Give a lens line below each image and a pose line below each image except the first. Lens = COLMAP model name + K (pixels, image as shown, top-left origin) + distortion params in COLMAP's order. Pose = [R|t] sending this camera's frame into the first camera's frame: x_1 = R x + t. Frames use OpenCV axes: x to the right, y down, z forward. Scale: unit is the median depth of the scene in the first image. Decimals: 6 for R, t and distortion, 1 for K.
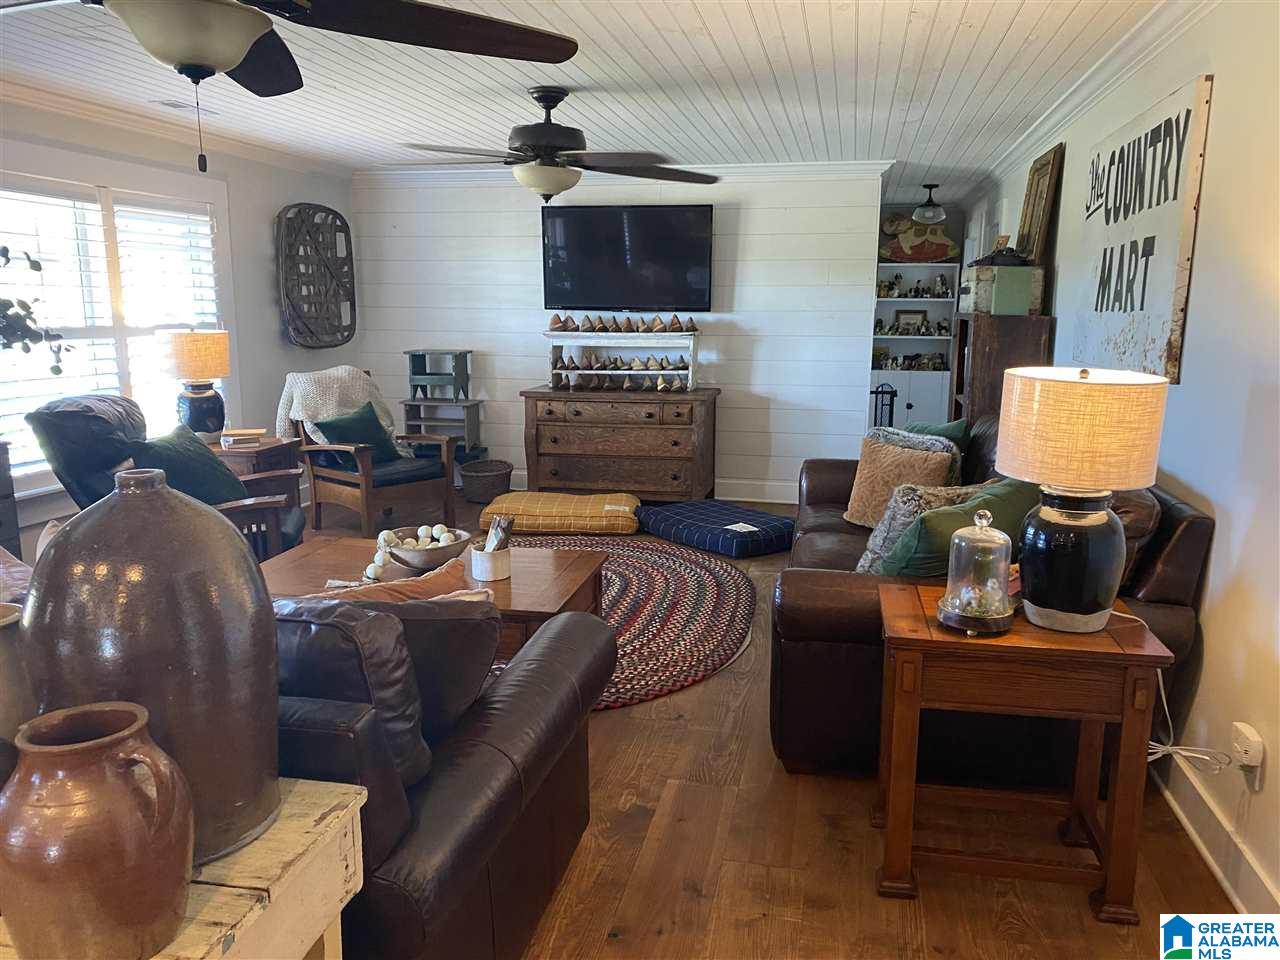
lens RADIAL K [[976.4, 0, 640.0], [0, 976.4, 480.0], [0, 0, 1]] dist [0.070184, 0.001455]
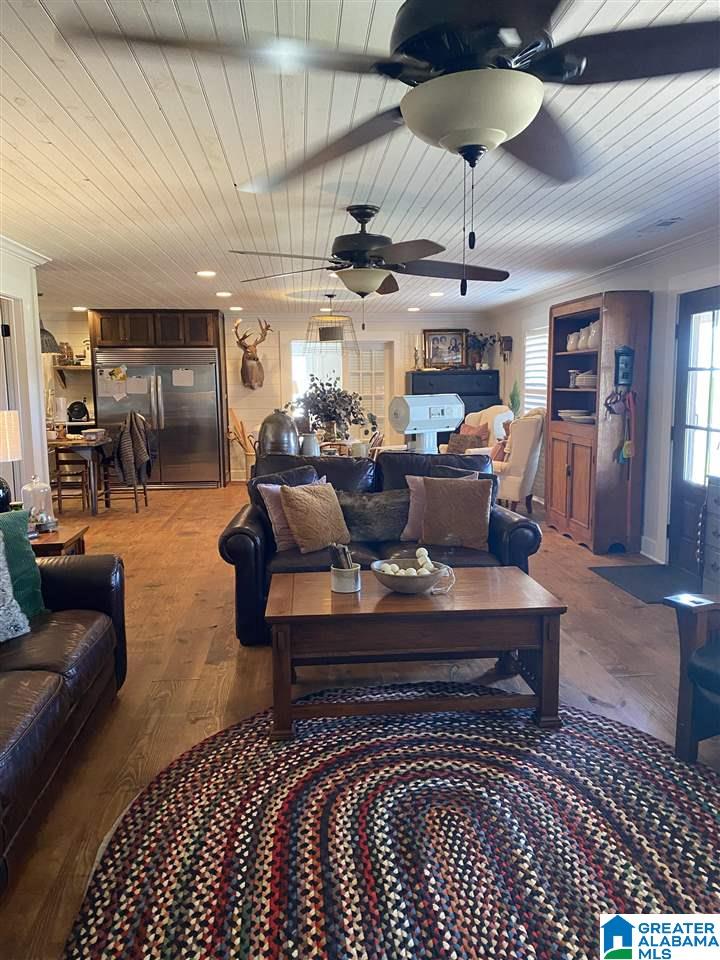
lens RADIAL K [[732.3, 0, 360.0], [0, 732.3, 480.0], [0, 0, 1]] dist [0.070184, 0.001455]
pose [[-0.956632, 0.042010, -0.288254, 0.105531], [-0.047773, 0.953522, 0.297511, -0.348609], [0.287355, 0.298379, -0.910163, 1.983048]]
